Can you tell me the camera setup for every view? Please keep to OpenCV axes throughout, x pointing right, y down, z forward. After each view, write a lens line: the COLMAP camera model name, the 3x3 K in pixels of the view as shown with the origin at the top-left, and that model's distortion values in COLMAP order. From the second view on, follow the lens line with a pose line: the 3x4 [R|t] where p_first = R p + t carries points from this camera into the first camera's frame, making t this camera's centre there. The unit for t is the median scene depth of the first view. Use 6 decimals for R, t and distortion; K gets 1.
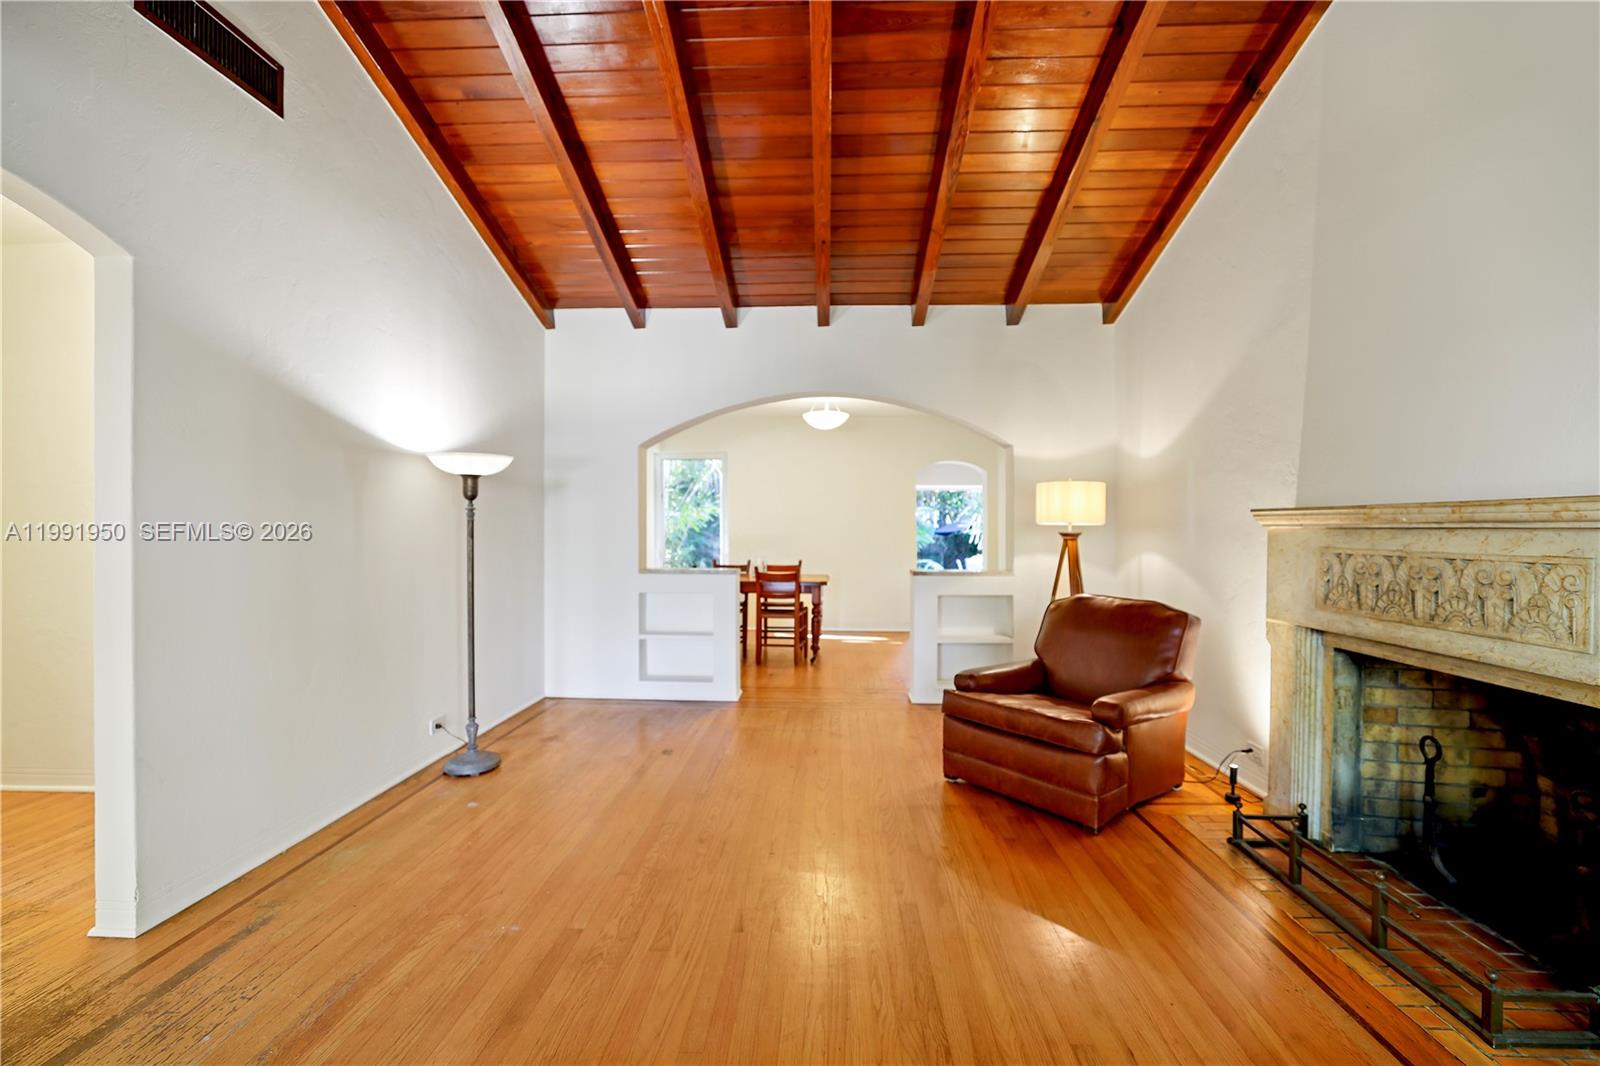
lens RADIAL K [[680.6, 0, 800.0], [0, 680.6, 533.0], [0, 0, 1]] dist [-0.002558, 0.000259]
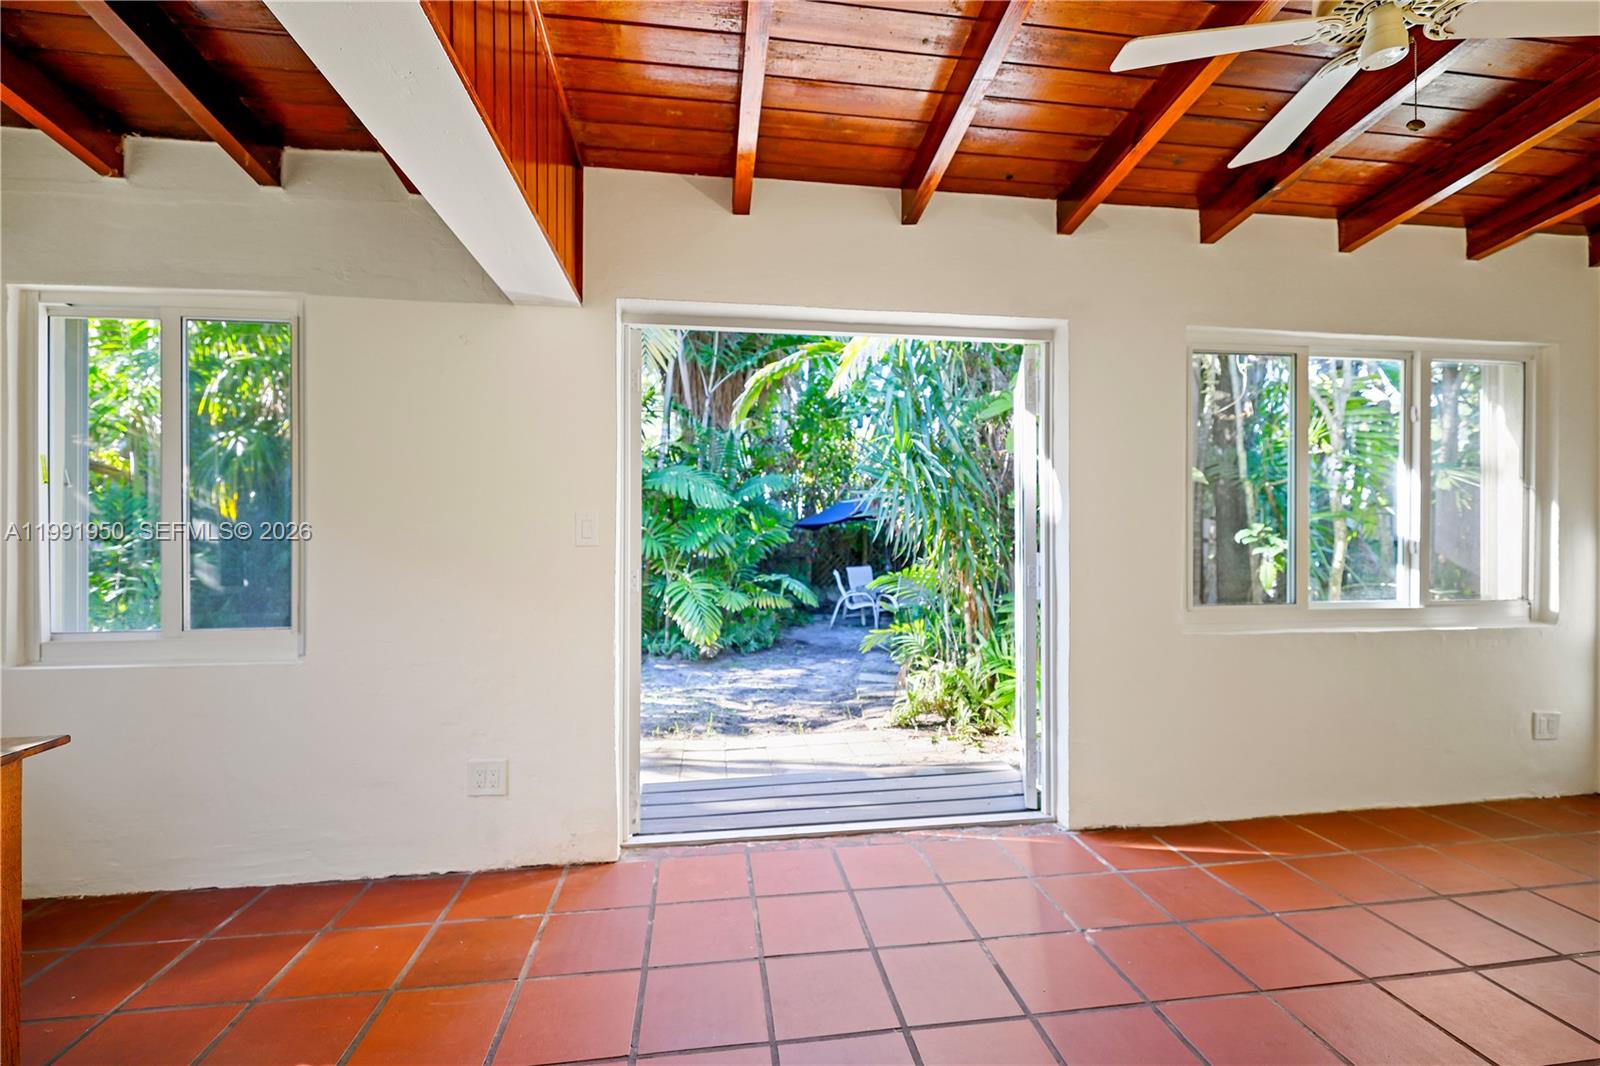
lens RADIAL K [[680.6, 0, 800.0], [0, 680.6, 533.0], [0, 0, 1]] dist [-0.002558, 0.000259]
pose [[0.981905, -0.001536, 0.189369, 0.078821], [0.001269, 0.999998, 0.001530, 0.005469], [-0.189371, -0.001262, 0.981905, 0.371858]]
